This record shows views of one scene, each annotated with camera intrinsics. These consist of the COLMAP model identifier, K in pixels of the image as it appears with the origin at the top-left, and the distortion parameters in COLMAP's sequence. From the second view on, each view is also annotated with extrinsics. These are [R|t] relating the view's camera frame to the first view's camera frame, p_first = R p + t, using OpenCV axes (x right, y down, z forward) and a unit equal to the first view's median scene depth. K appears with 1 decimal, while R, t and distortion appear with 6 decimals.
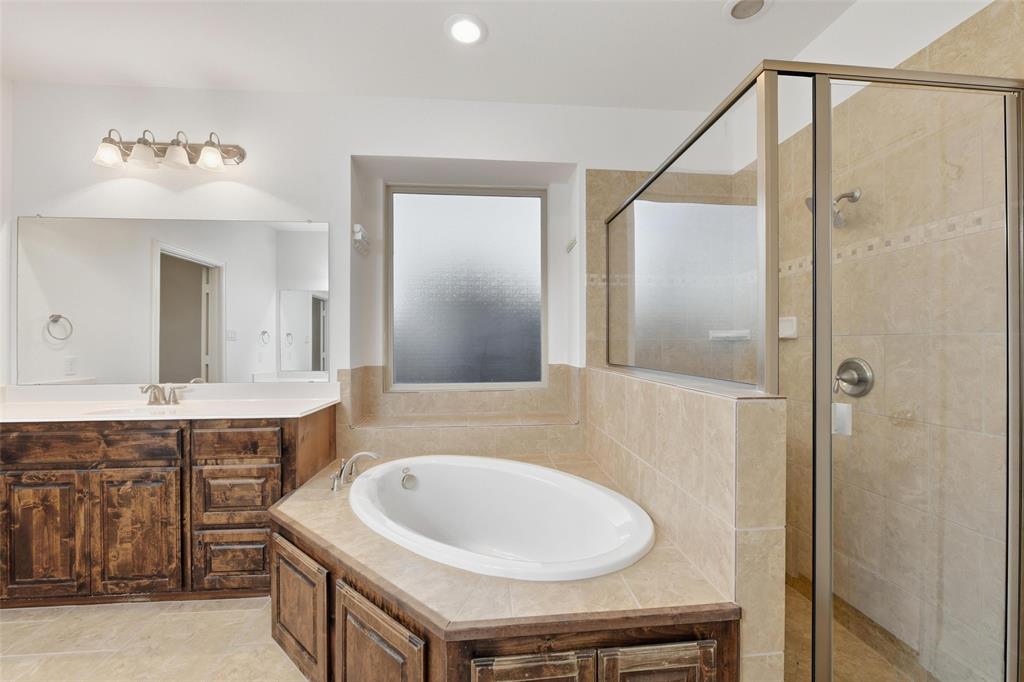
lens RADIAL K [[417.2, 0, 516.9], [0, 417.2, 345.6], [0, 0, 1]] dist [-0.003305, -0.000427]
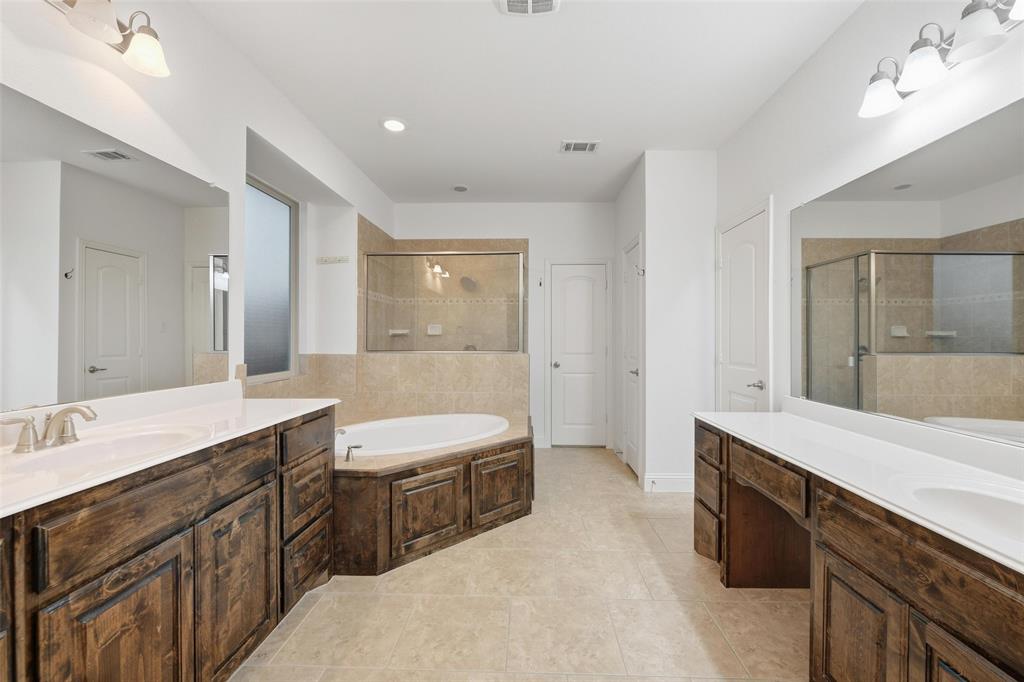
lens RADIAL K [[415.3, 0, 521.3], [0, 415.3, 336.9], [0, 0, 1]] dist [-0.010926, -0.000100]
pose [[0.102118, 0.004859, 0.994760, -1.620805], [0.000165, 0.999988, -0.004901, 0.004489], [-0.994772, 0.000665, 0.102116, 0.420753]]
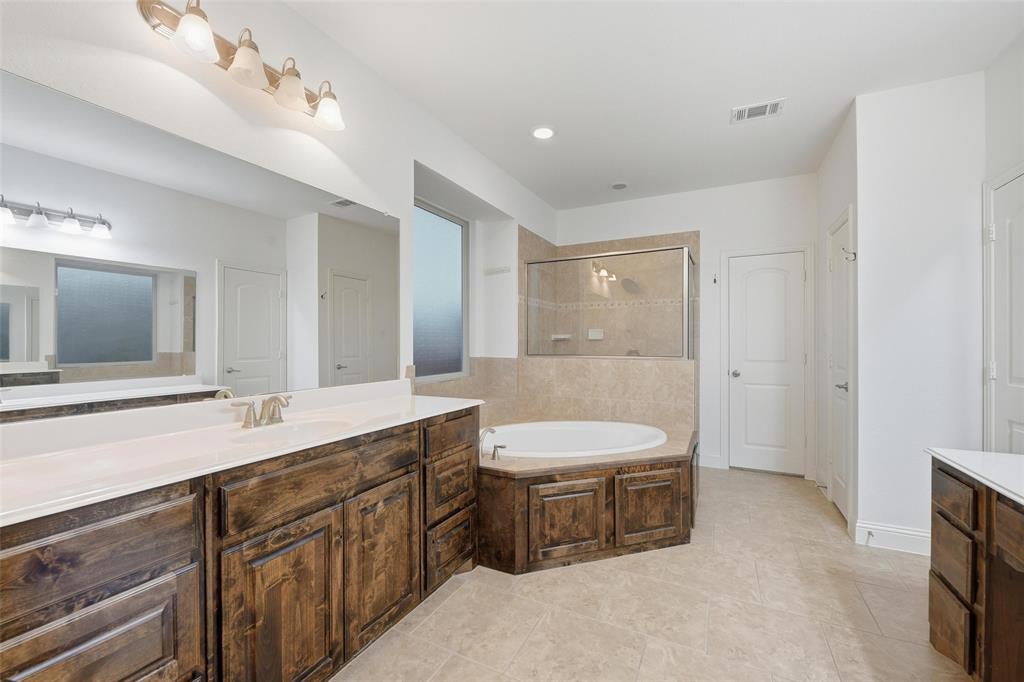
lens RADIAL K [[411.5, 0, 517.9], [0, 411.5, 342.7], [0, 0, 1]] dist [-0.009337, -0.000590]
pose [[0.519817, 0.001502, 0.854276, -1.511687], [0.000426, 0.999998, -0.002018, 0.004112], [-0.854277, 0.001413, 0.519816, 0.325224]]
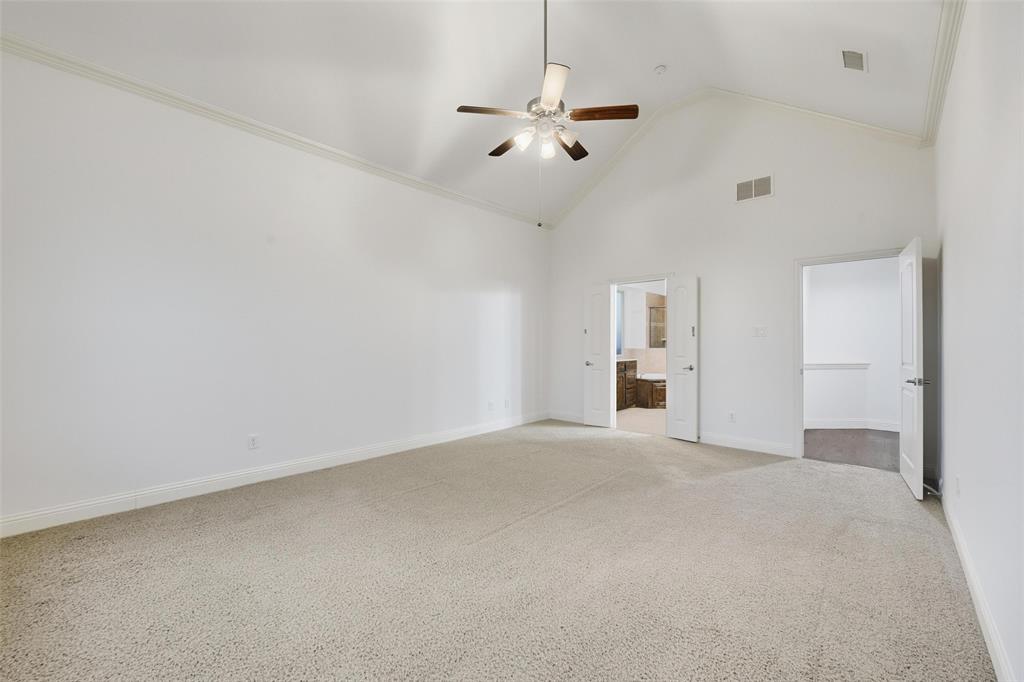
lens RADIAL K [[411.5, 0, 517.9], [0, 411.5, 342.7], [0, 0, 1]] dist [-0.009337, -0.000590]
pose [[0.729305, 0.001243, 0.684187, -4.162802], [0.001394, 0.999994, -0.003303, 0.021022], [-0.684187, 0.003363, 0.729299, -1.104480]]
